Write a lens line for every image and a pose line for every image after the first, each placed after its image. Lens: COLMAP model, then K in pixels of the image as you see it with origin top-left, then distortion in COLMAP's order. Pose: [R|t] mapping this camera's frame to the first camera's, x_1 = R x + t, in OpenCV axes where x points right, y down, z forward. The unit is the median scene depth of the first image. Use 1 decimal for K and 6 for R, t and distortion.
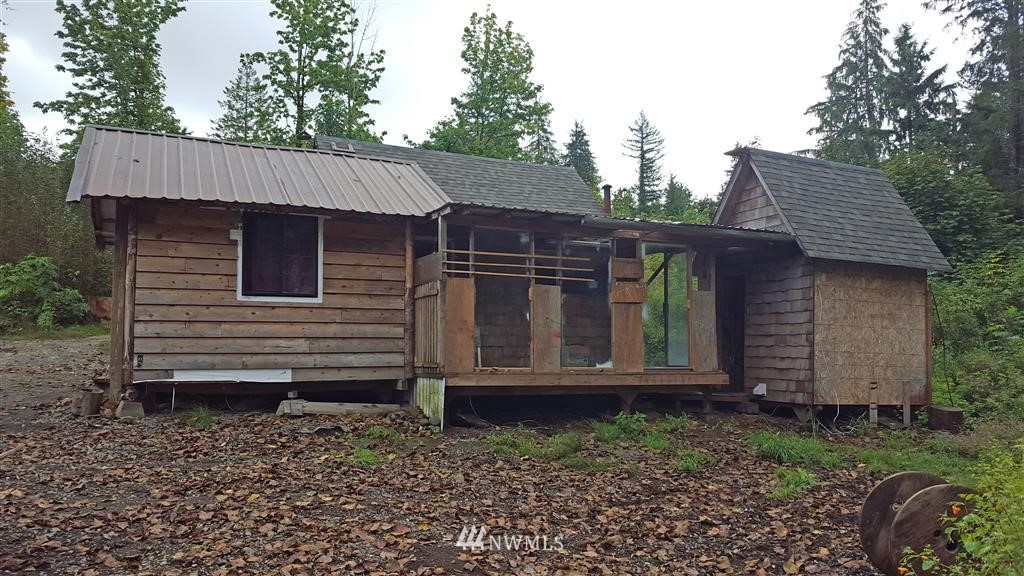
lens RADIAL K [[805.8, 0, 512.0], [0, 805.8, 288.0], [0, 0, 1]] dist [0.161886, -0.318267]
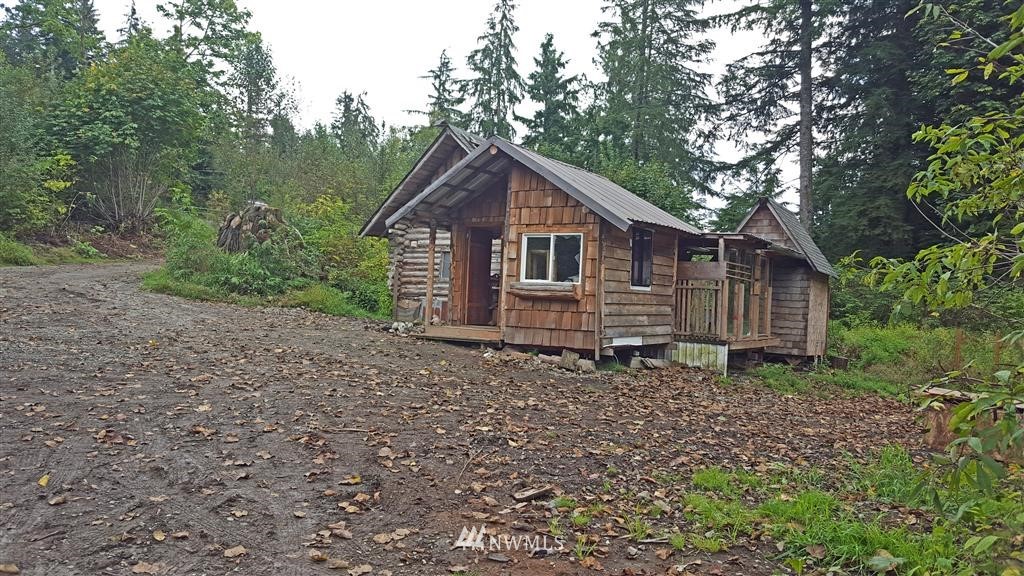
lens RADIAL K [[805.8, 0, 512.0], [0, 805.8, 288.0], [0, 0, 1]] dist [0.161886, -0.318267]
pose [[0.815110, 0.041583, 0.577812, -1.091074], [-0.094214, 0.993657, 0.061395, -0.044666], [-0.571594, -0.104482, 0.813857, -0.027184]]
